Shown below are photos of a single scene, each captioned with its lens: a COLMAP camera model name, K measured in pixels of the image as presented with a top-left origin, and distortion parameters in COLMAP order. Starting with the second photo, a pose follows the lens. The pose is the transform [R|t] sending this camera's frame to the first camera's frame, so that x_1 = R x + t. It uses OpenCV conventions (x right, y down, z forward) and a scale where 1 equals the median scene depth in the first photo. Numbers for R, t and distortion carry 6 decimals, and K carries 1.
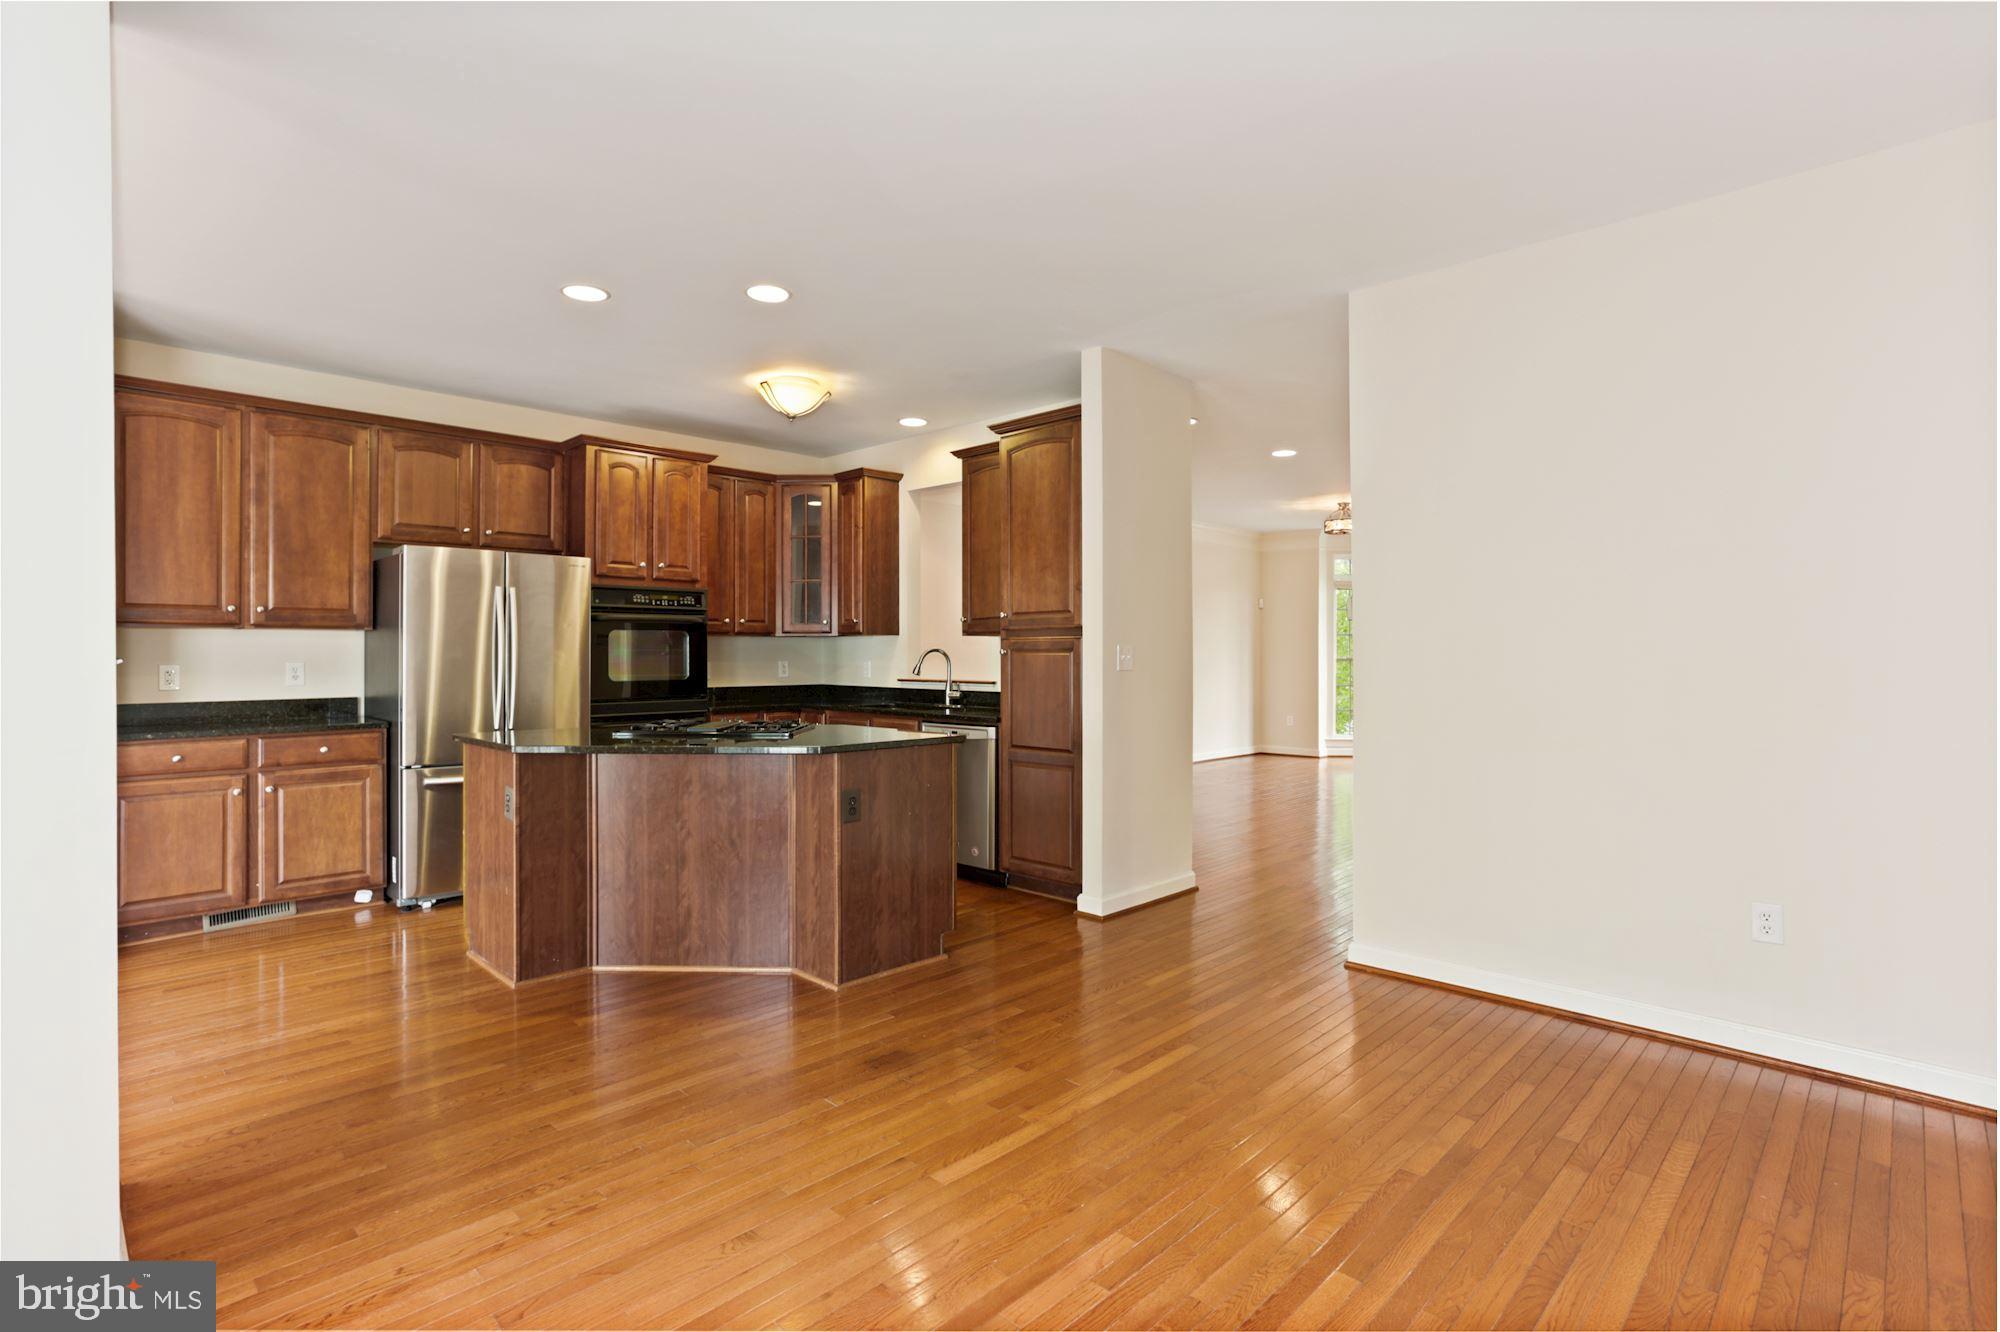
lens RADIAL K [[973.4, 0, 995.6], [0, 973.4, 650.8], [0, 0, 1]] dist [-0.052101, 0.037026]
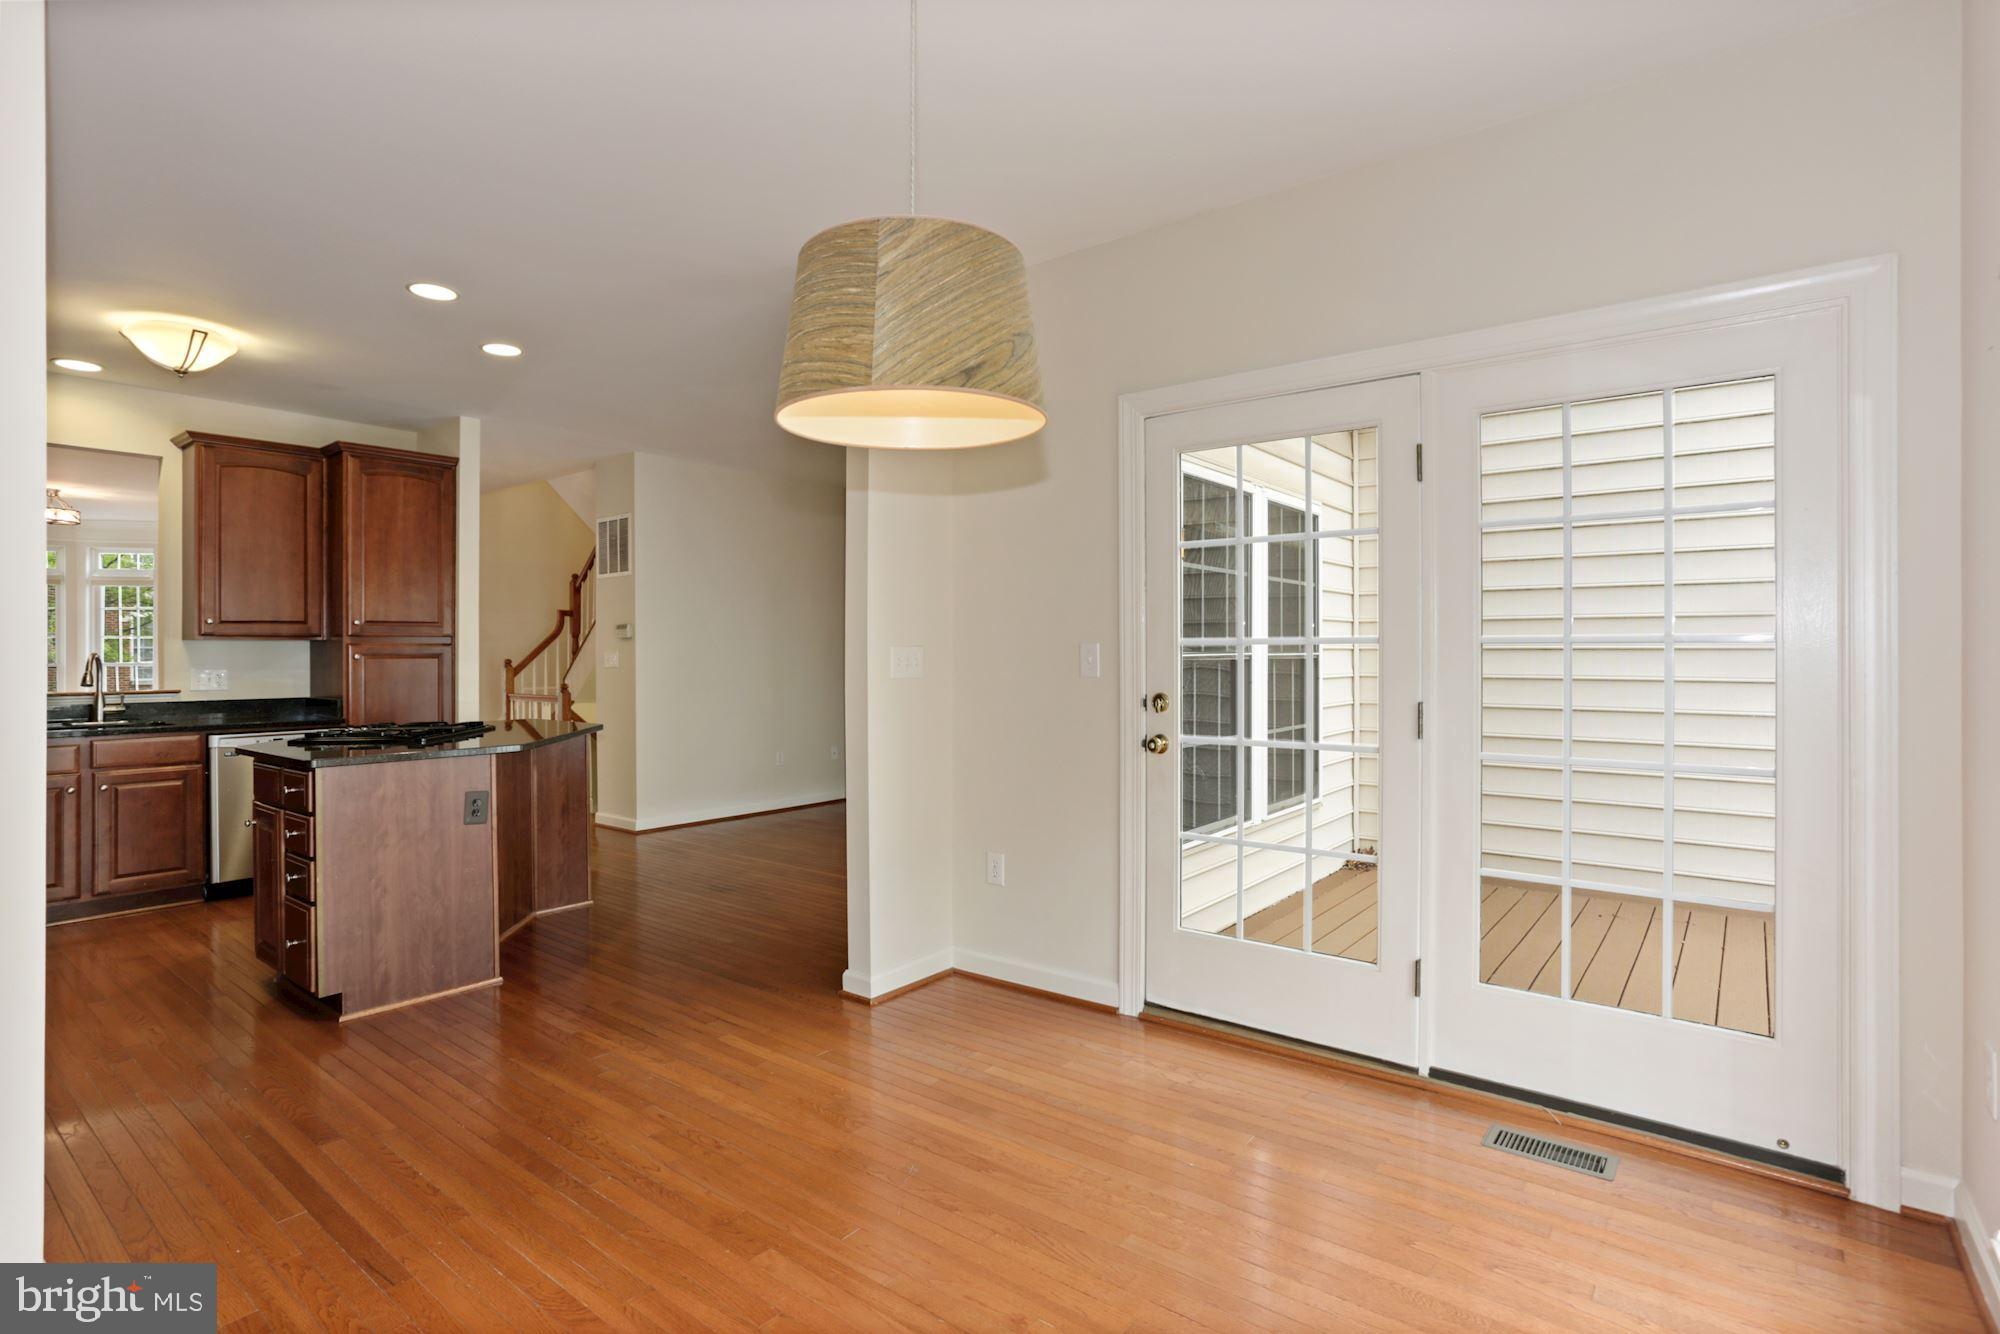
lens RADIAL K [[980.3, 0, 994.0], [0, 980.3, 648.2], [0, 0, 1]] dist [-0.050223, 0.034032]
pose [[-0.107340, 0.004117, 0.994214, -1.177431], [0.001360, 0.999991, -0.003994, -0.002800], [-0.994221, 0.000923, -0.107345, 0.427172]]
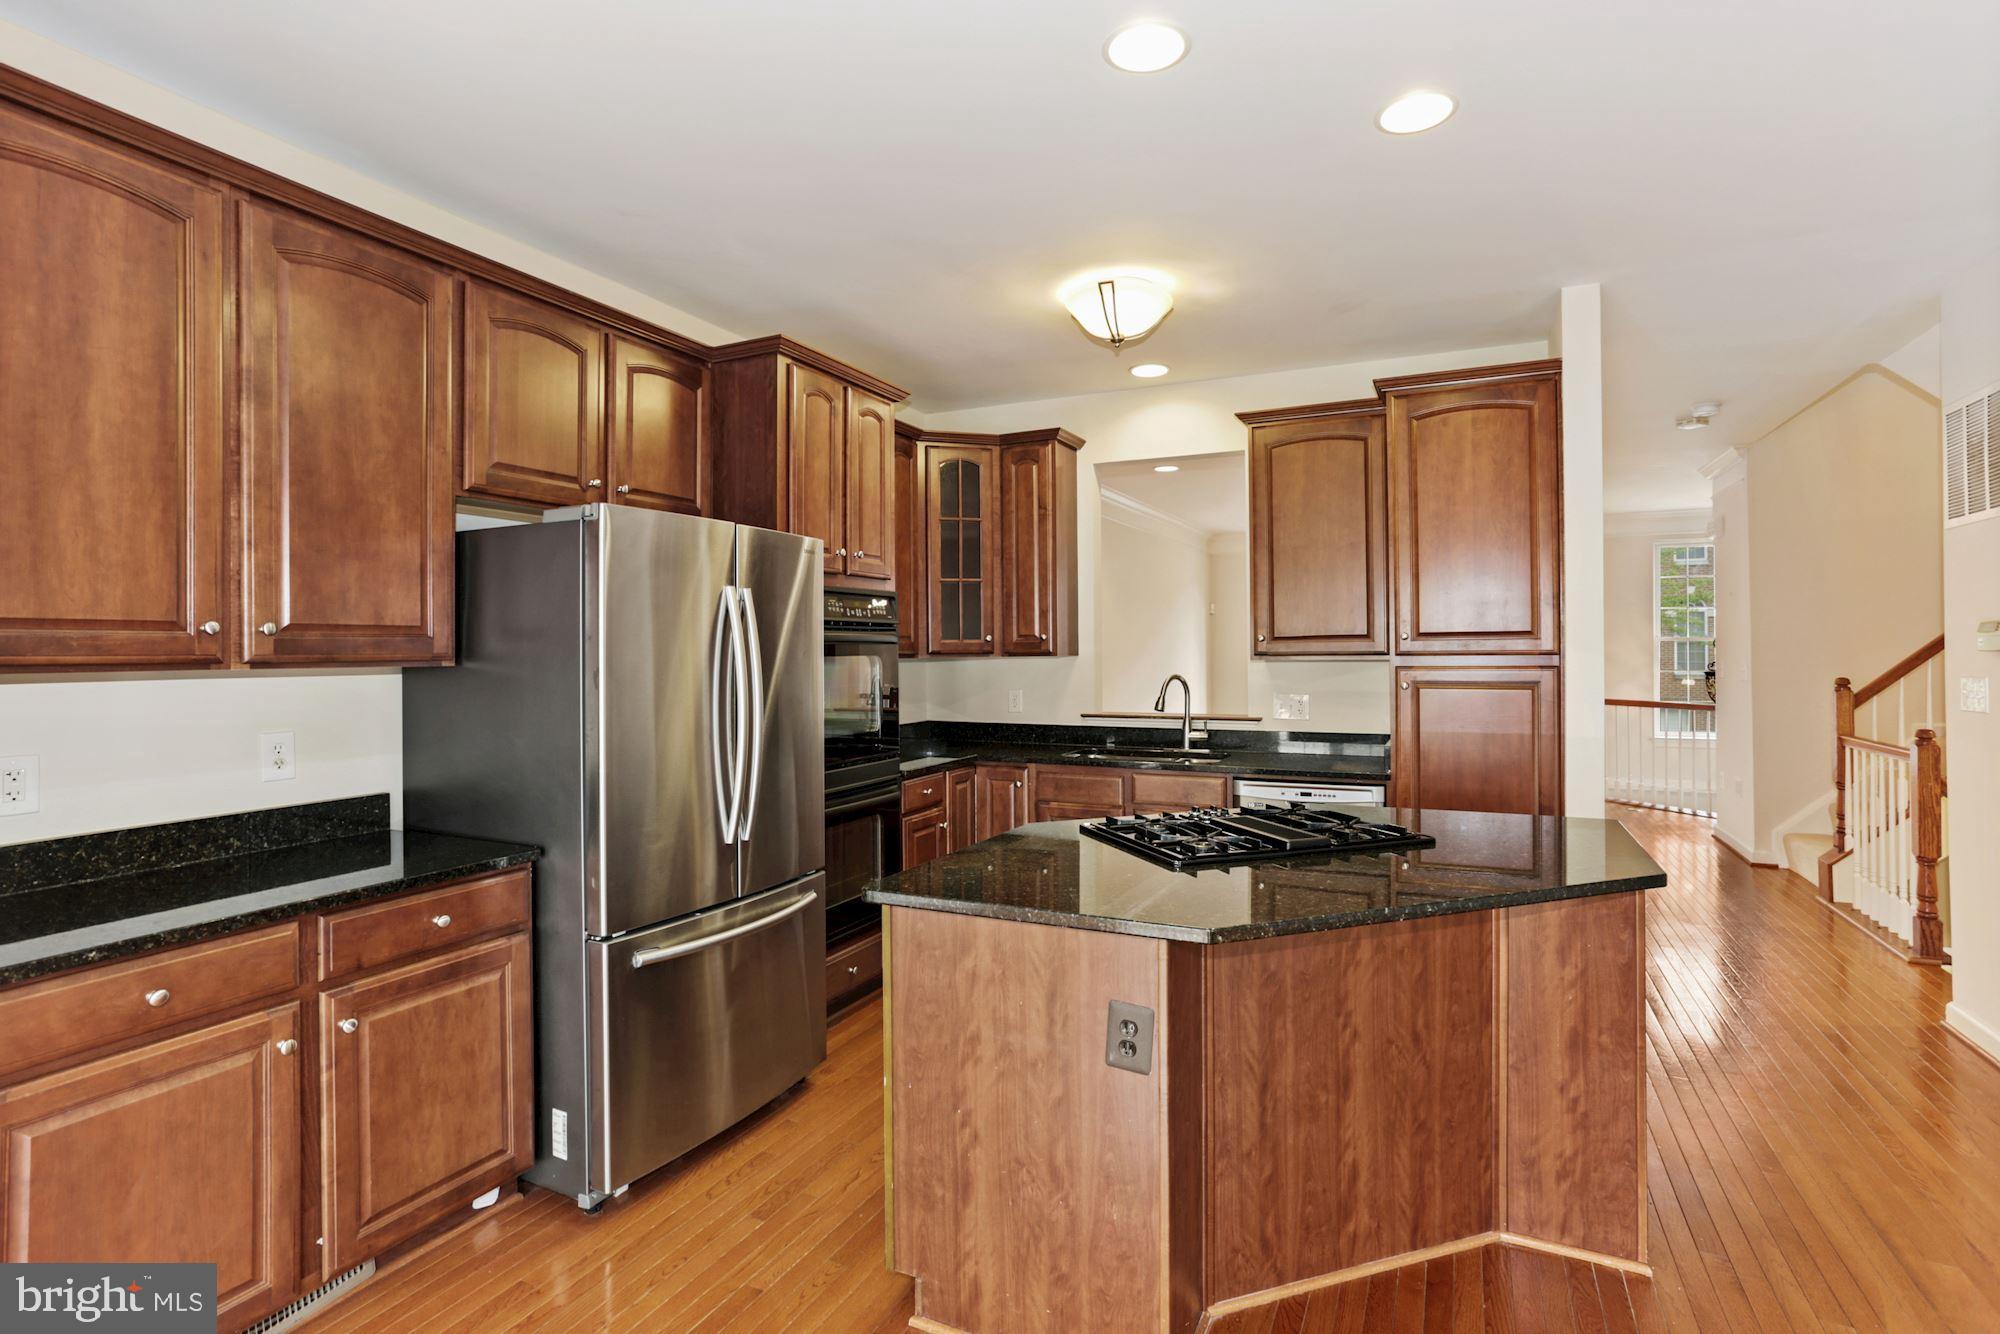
lens RADIAL K [[980.3, 0, 994.0], [0, 980.3, 648.2], [0, 0, 1]] dist [-0.050223, 0.034032]
pose [[0.946756, -0.005346, 0.321907, -0.547344], [0.005461, 0.999985, 0.000545, -0.030330], [-0.321905, 0.001242, 0.946771, 0.414244]]
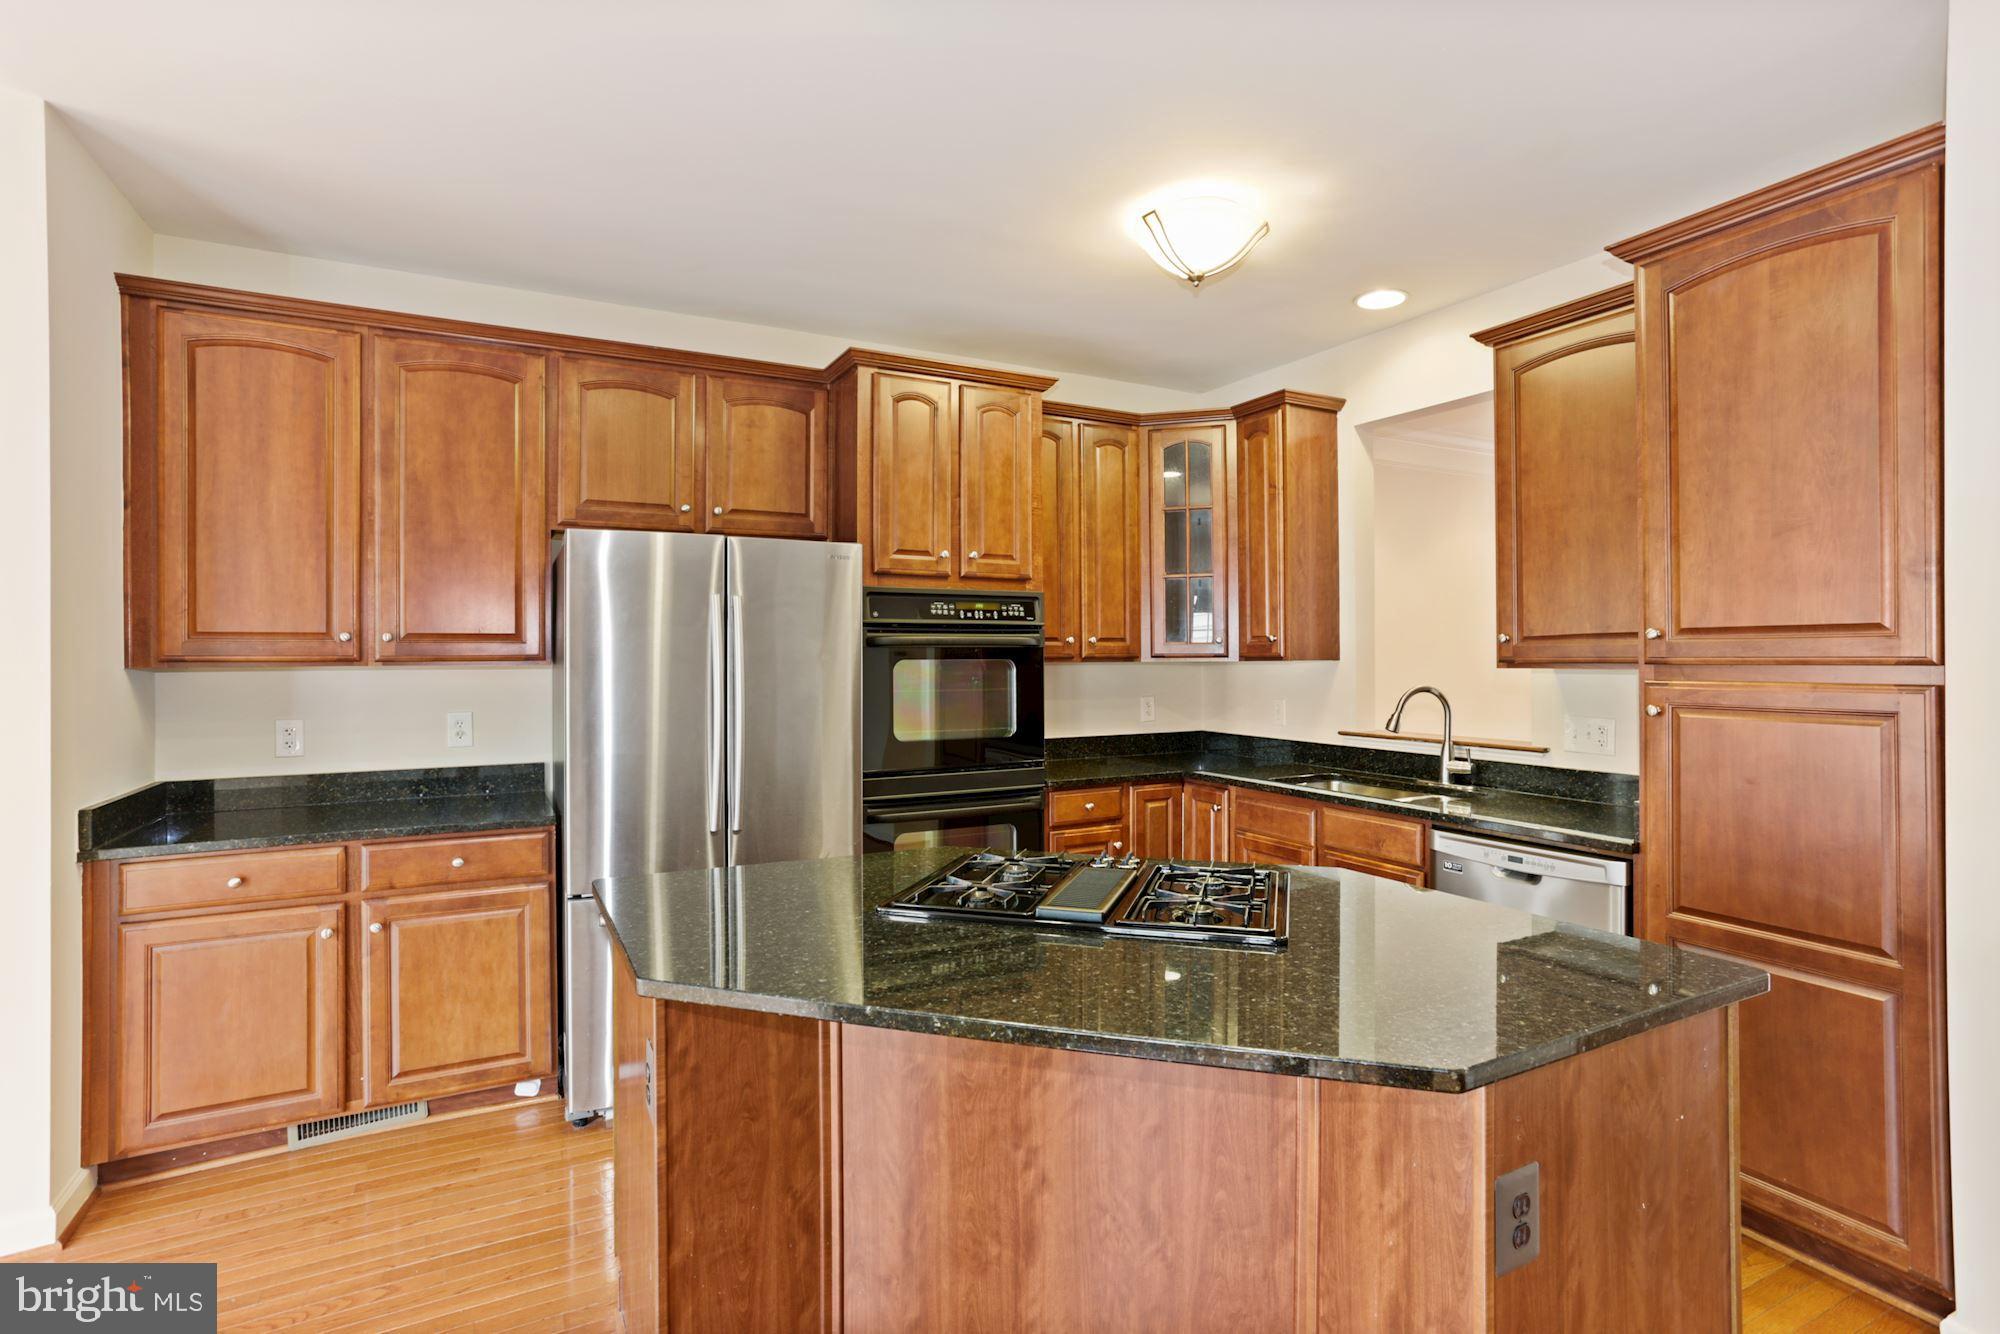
lens RADIAL K [[973.4, 0, 995.6], [0, 973.4, 651.8], [0, 0, 1]] dist [-0.052101, 0.037026]
pose [[0.953405, -0.003795, -0.301670, -0.165218], [0.003798, 0.999993, -0.000579, -0.029539], [0.301669, -0.000594, 0.953412, 0.469370]]
